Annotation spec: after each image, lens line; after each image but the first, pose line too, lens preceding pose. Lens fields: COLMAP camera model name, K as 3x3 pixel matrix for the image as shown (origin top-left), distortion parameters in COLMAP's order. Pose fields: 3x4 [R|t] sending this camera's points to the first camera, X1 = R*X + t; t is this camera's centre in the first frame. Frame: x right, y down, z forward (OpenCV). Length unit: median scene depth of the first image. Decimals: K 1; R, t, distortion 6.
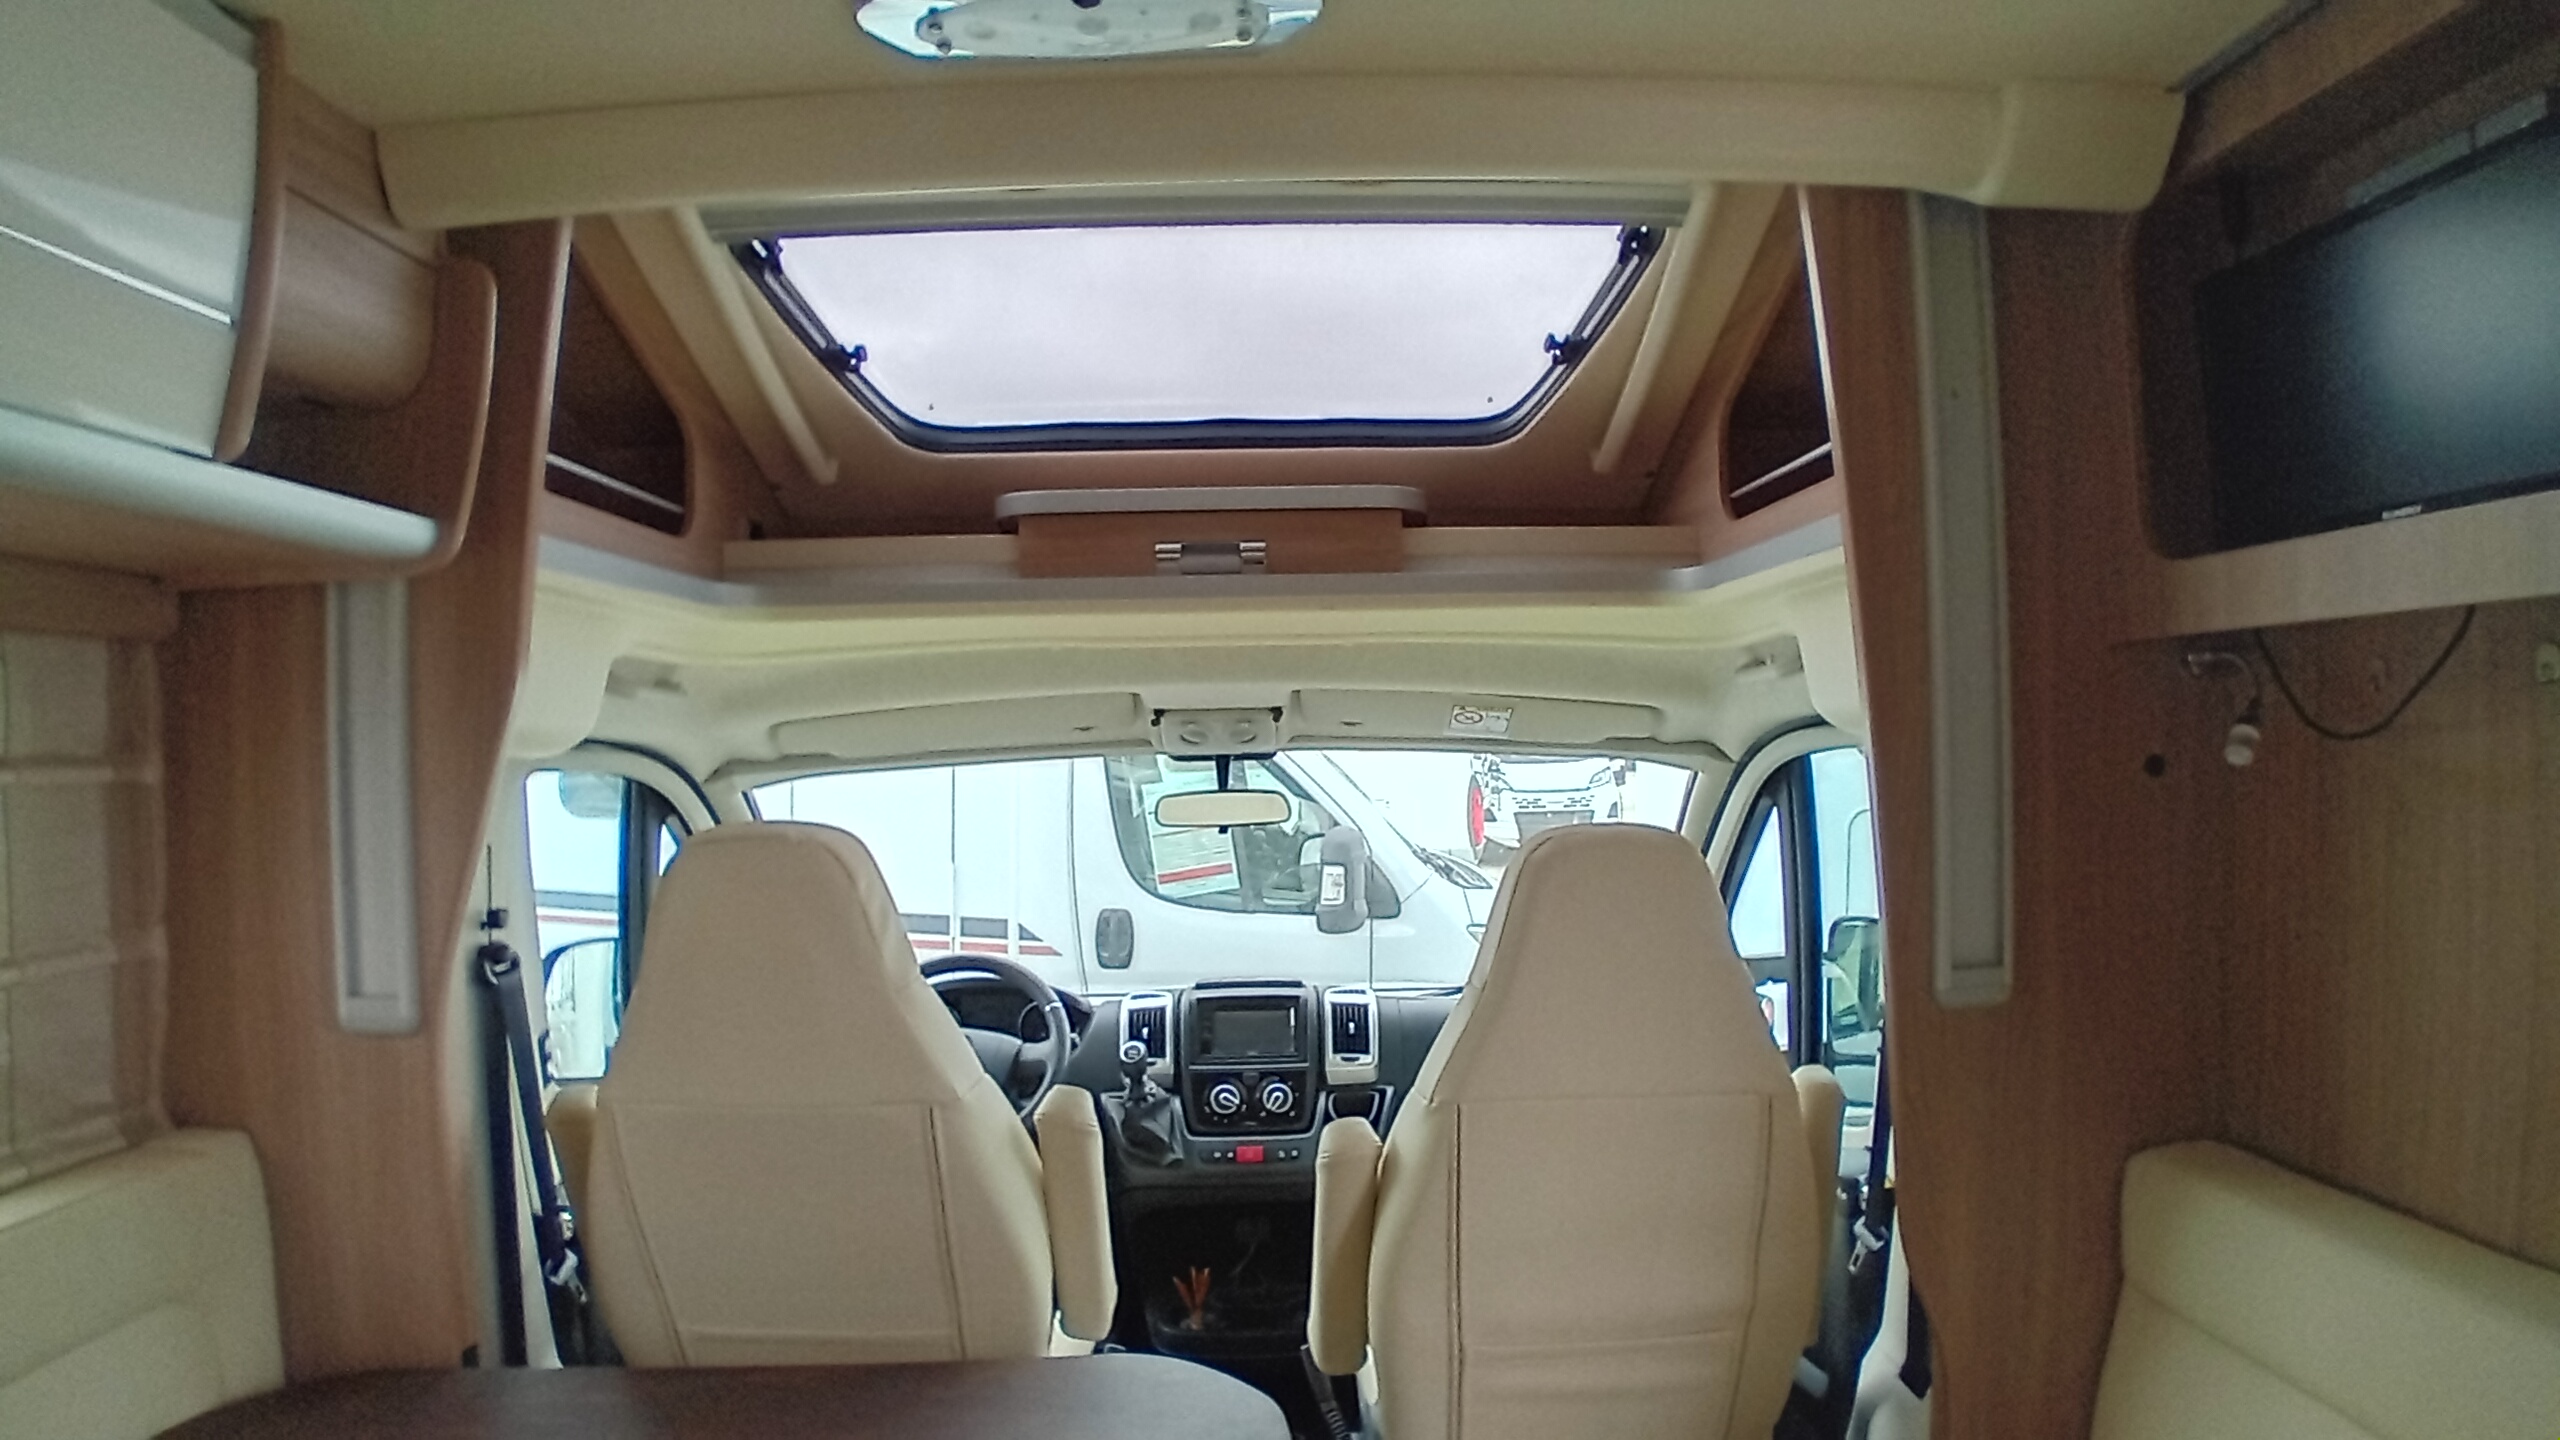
lens RADIAL K [[1297.7, 0, 1293.5], [0, 1297.7, 733.8], [0, 0, 1]] dist [-0.129725, 0.025934]
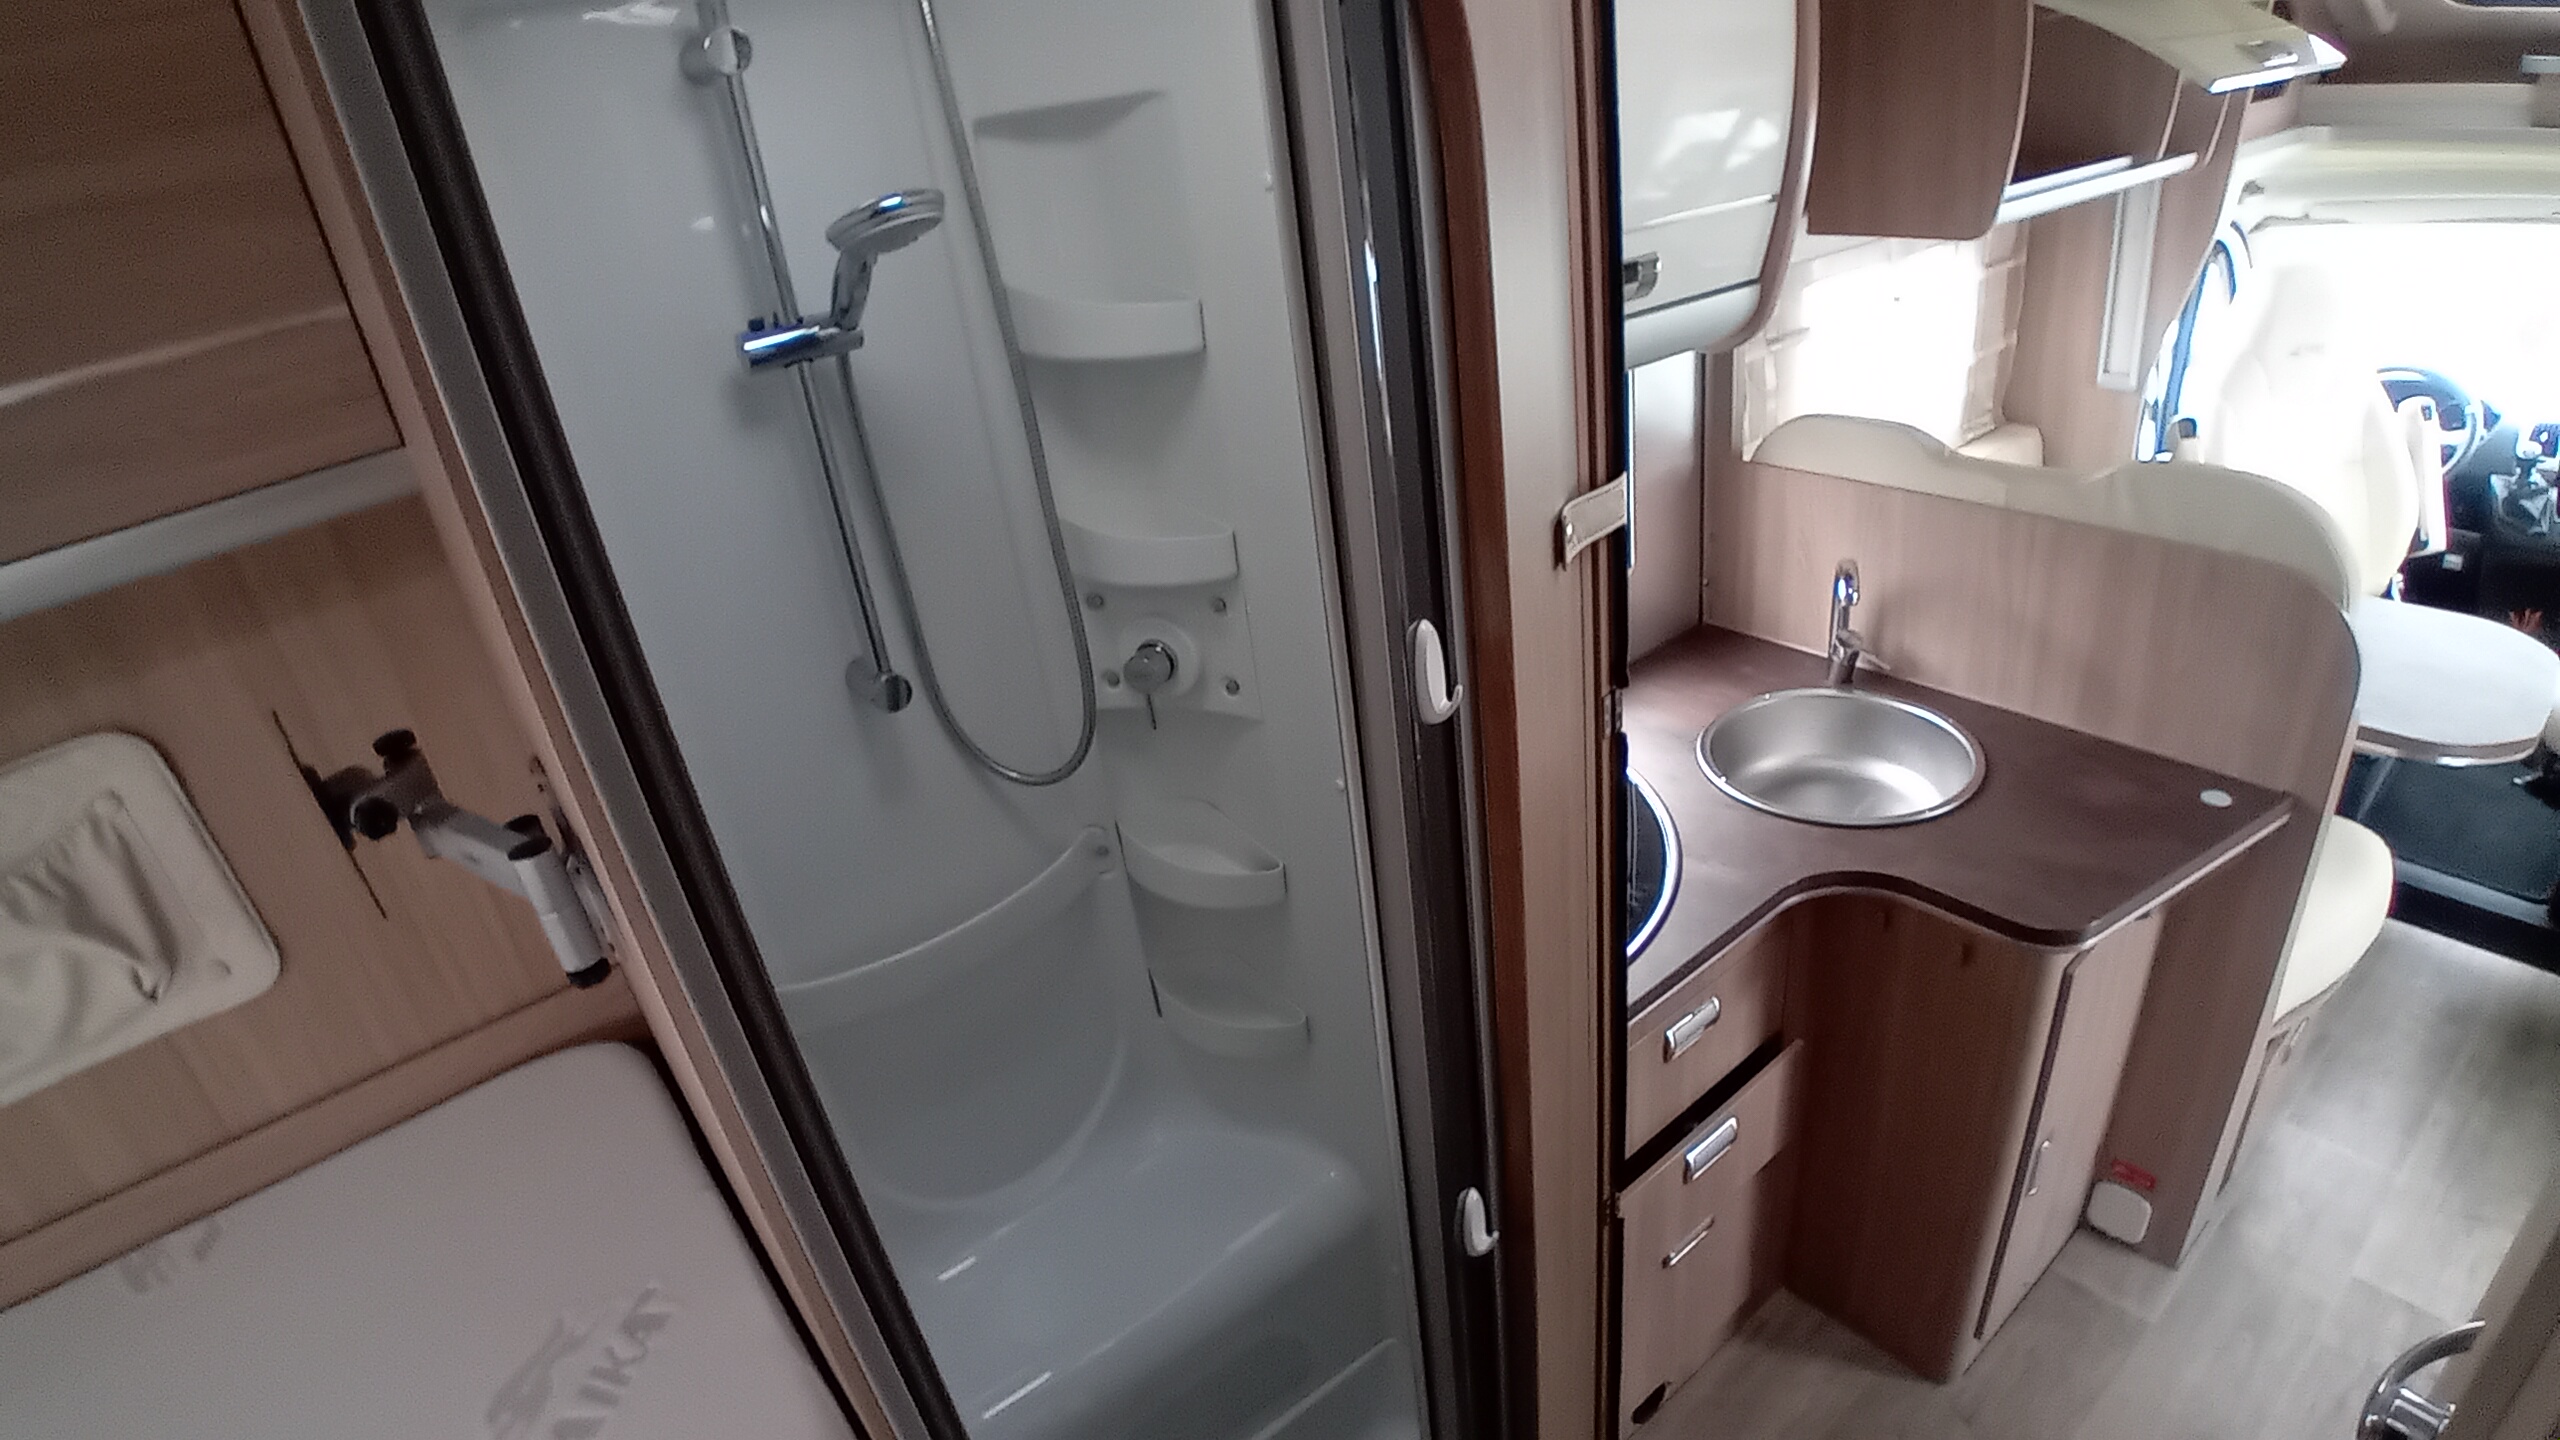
lens RADIAL K [[1297.7, 0, 1282.4], [0, 1297.7, 698.5], [0, 0, 1]] dist [-0.129725, 0.025934]
pose [[0.604901, 0.308156, -0.734258, 0.049788], [0.106363, 0.882556, 0.458019, -0.230011], [0.789165, -0.355154, 0.501083, -0.797367]]
